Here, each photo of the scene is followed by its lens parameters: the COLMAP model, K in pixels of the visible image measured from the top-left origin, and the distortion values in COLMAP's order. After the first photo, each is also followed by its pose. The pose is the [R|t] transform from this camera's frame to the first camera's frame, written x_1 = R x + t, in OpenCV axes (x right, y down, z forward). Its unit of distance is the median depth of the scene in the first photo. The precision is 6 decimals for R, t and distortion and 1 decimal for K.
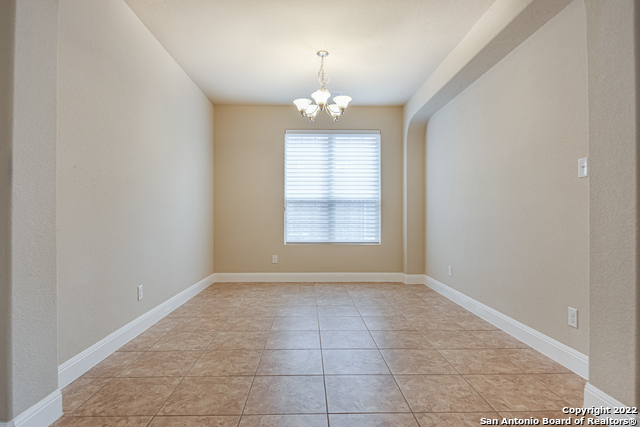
lens RADIAL K [[345.7, 0, 321.1], [0, 345.7, 217.8], [0, 0, 1]] dist [-0.003676, -0.000916]
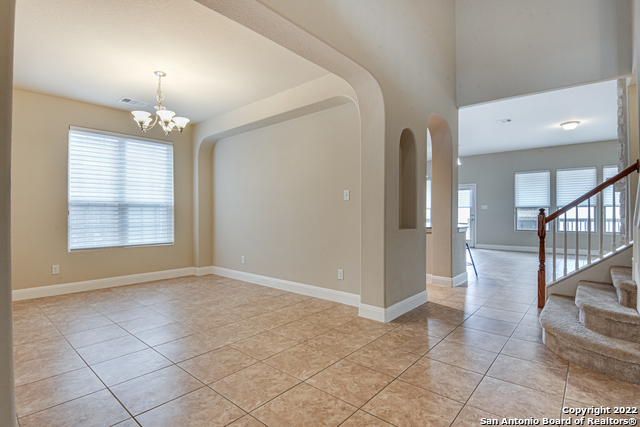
lens RADIAL K [[301.6, 0, 319.9], [0, 301.6, 214.9], [0, 0, 1]] dist [-0.019221, -0.008152]
pose [[0.682497, -0.005935, 0.730865, -0.220934], [0.010805, 0.999940, -0.001970, -0.011212], [-0.730809, 0.009242, 0.682519, -0.011605]]
